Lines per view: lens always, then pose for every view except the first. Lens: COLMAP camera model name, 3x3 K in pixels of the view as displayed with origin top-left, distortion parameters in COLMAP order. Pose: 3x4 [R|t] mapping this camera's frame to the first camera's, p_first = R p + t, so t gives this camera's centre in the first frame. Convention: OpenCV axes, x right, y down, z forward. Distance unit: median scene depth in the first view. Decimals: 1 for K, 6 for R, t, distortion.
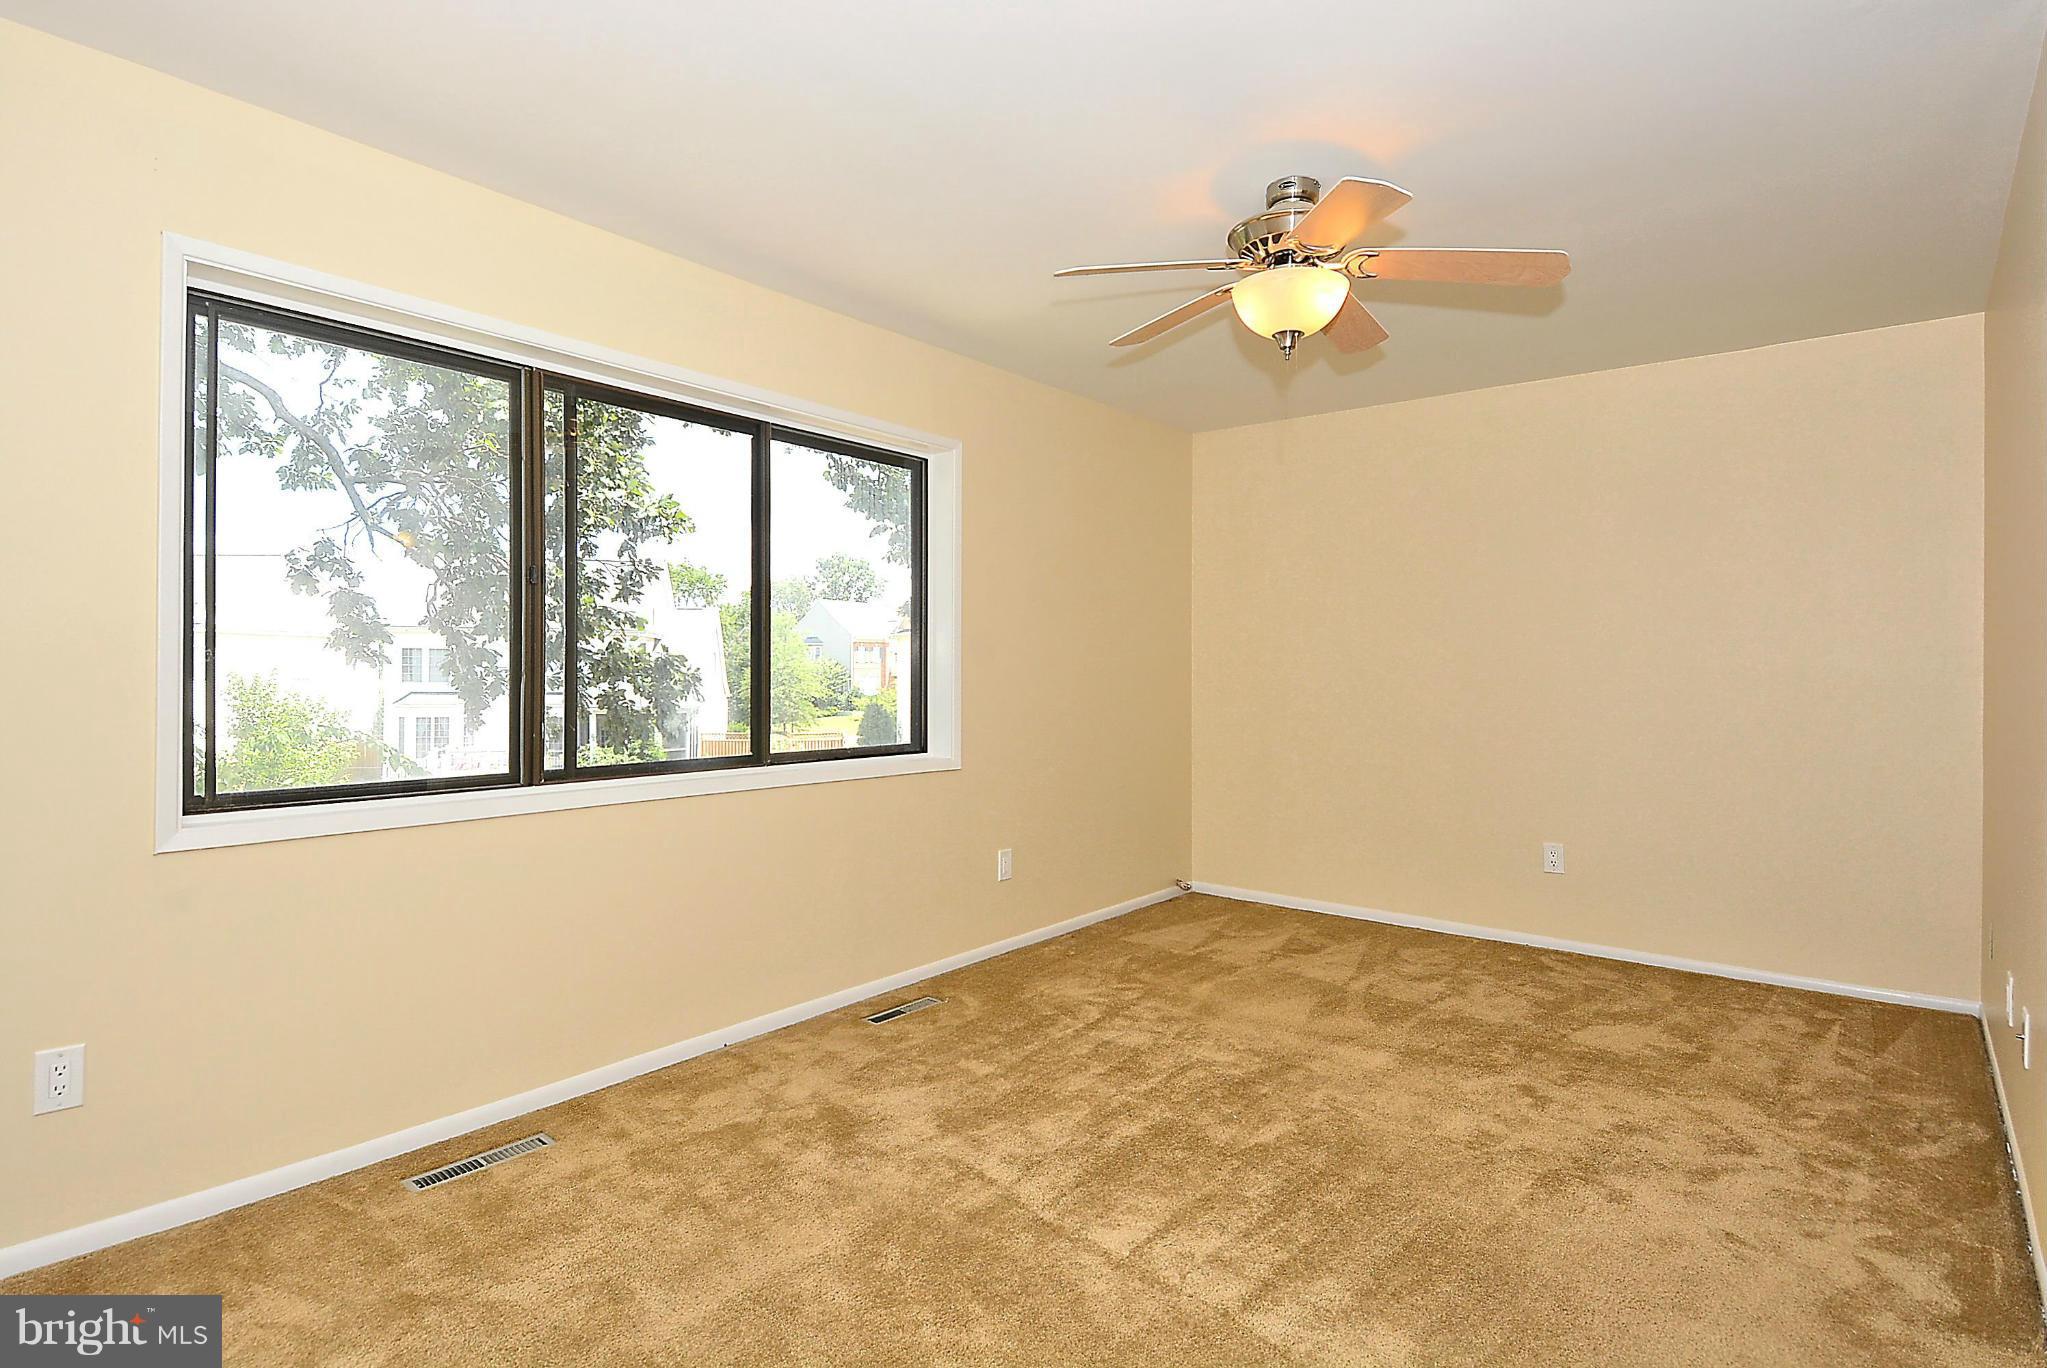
lens RADIAL K [[1093.0, 0, 1020.3], [0, 1093.0, 672.8], [0, 0, 1]] dist [0.067052, -0.054202]
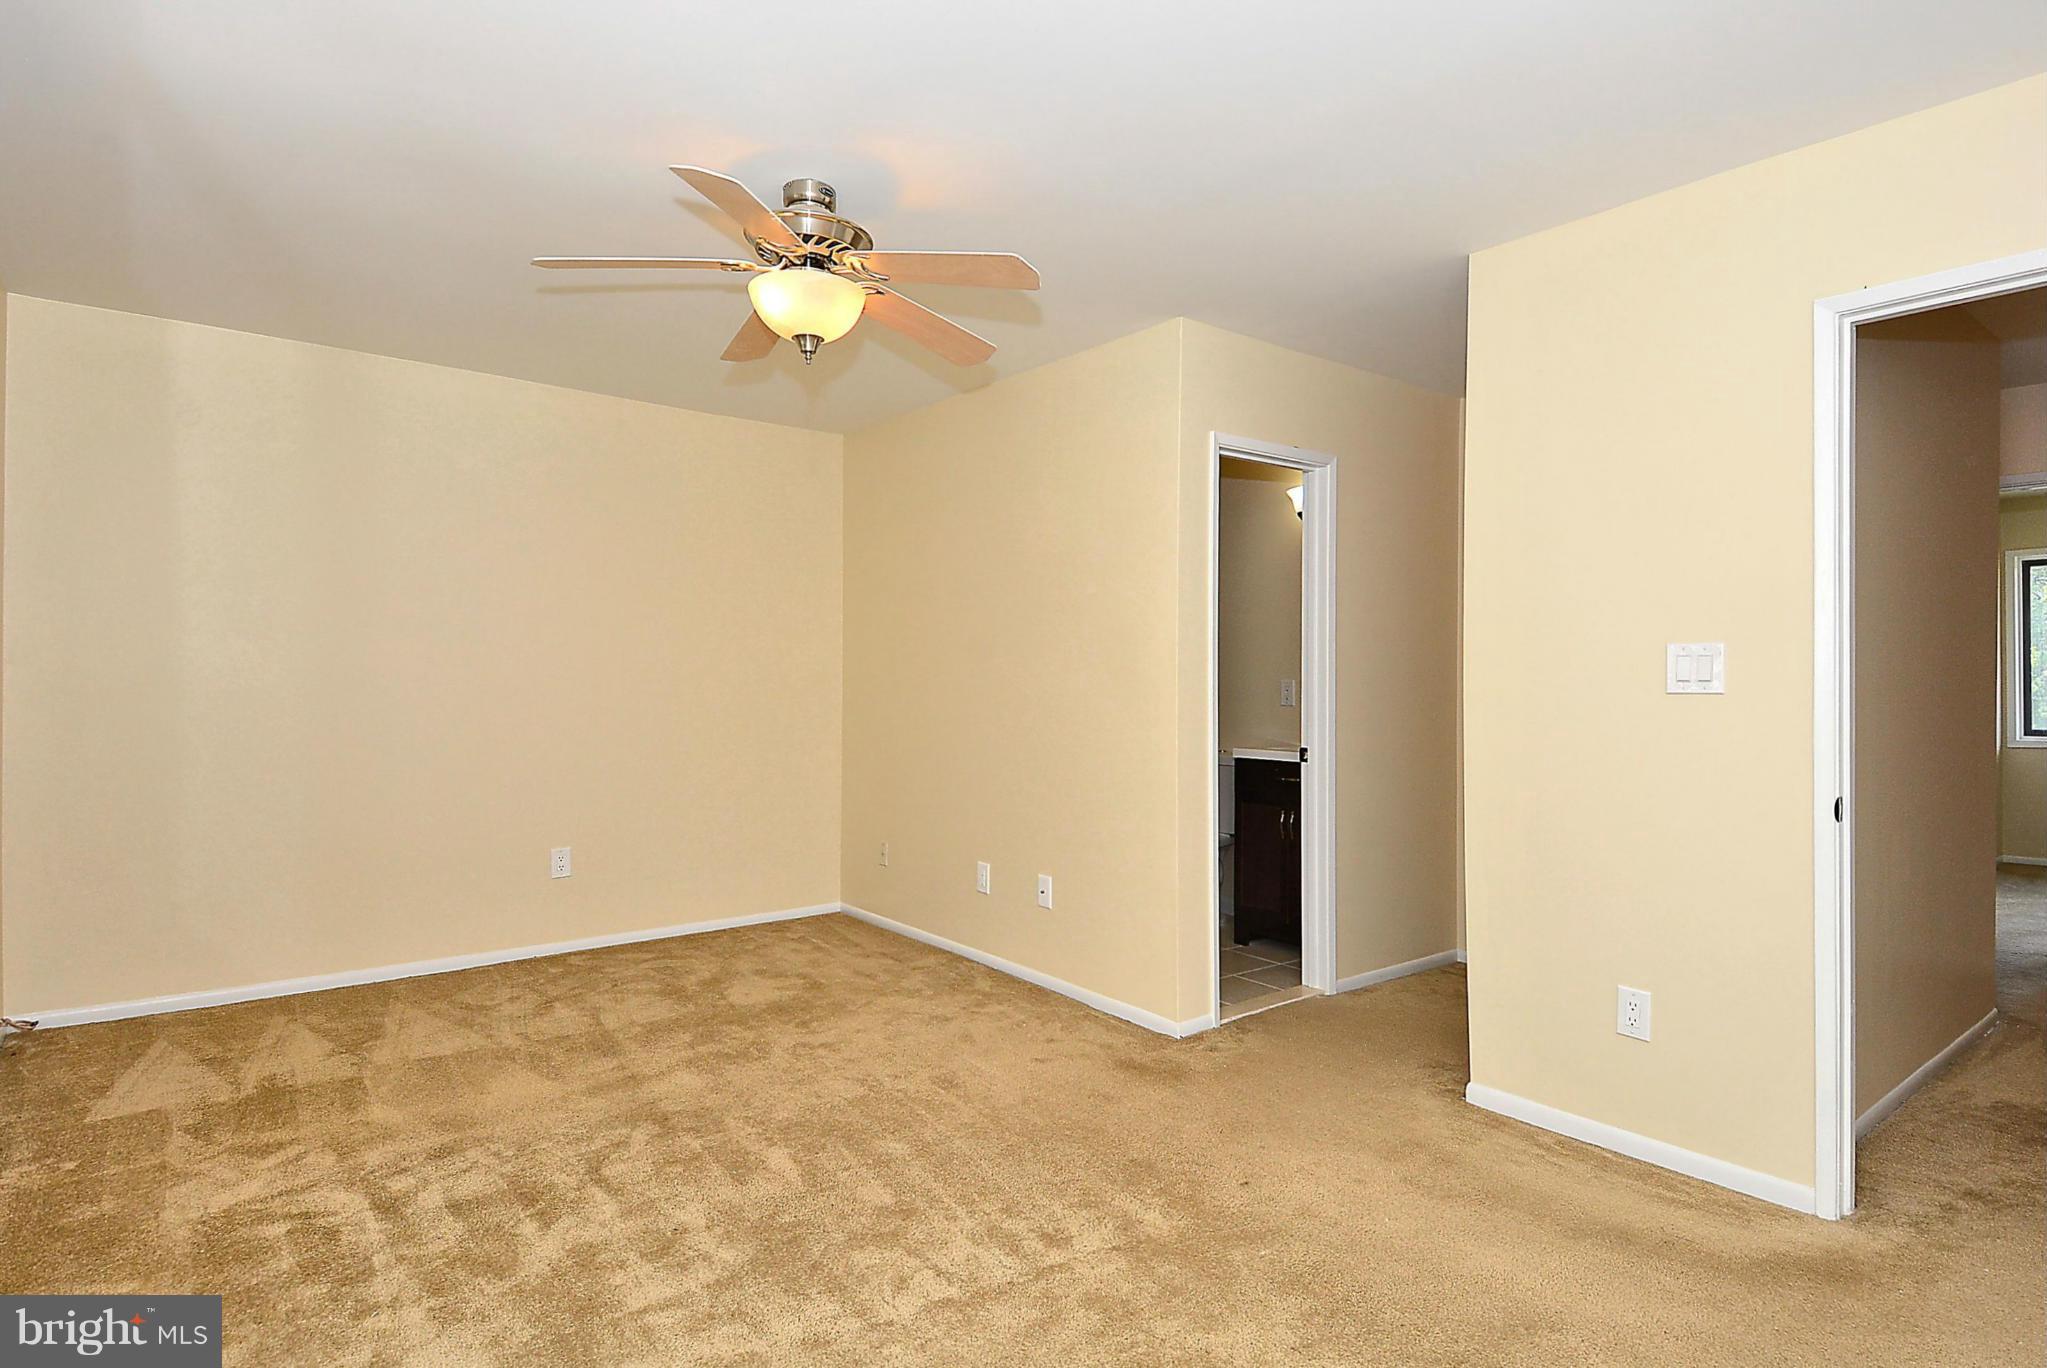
lens RADIAL K [[1093.0, 0, 1020.3], [0, 1093.0, 672.8], [0, 0, 1]] dist [0.067052, -0.054202]
pose [[0.226471, -0.003203, 0.974013, -0.505594], [0.008699, 0.999961, 0.001266, -0.005486], [-0.973979, 0.008186, 0.226490, 0.447204]]
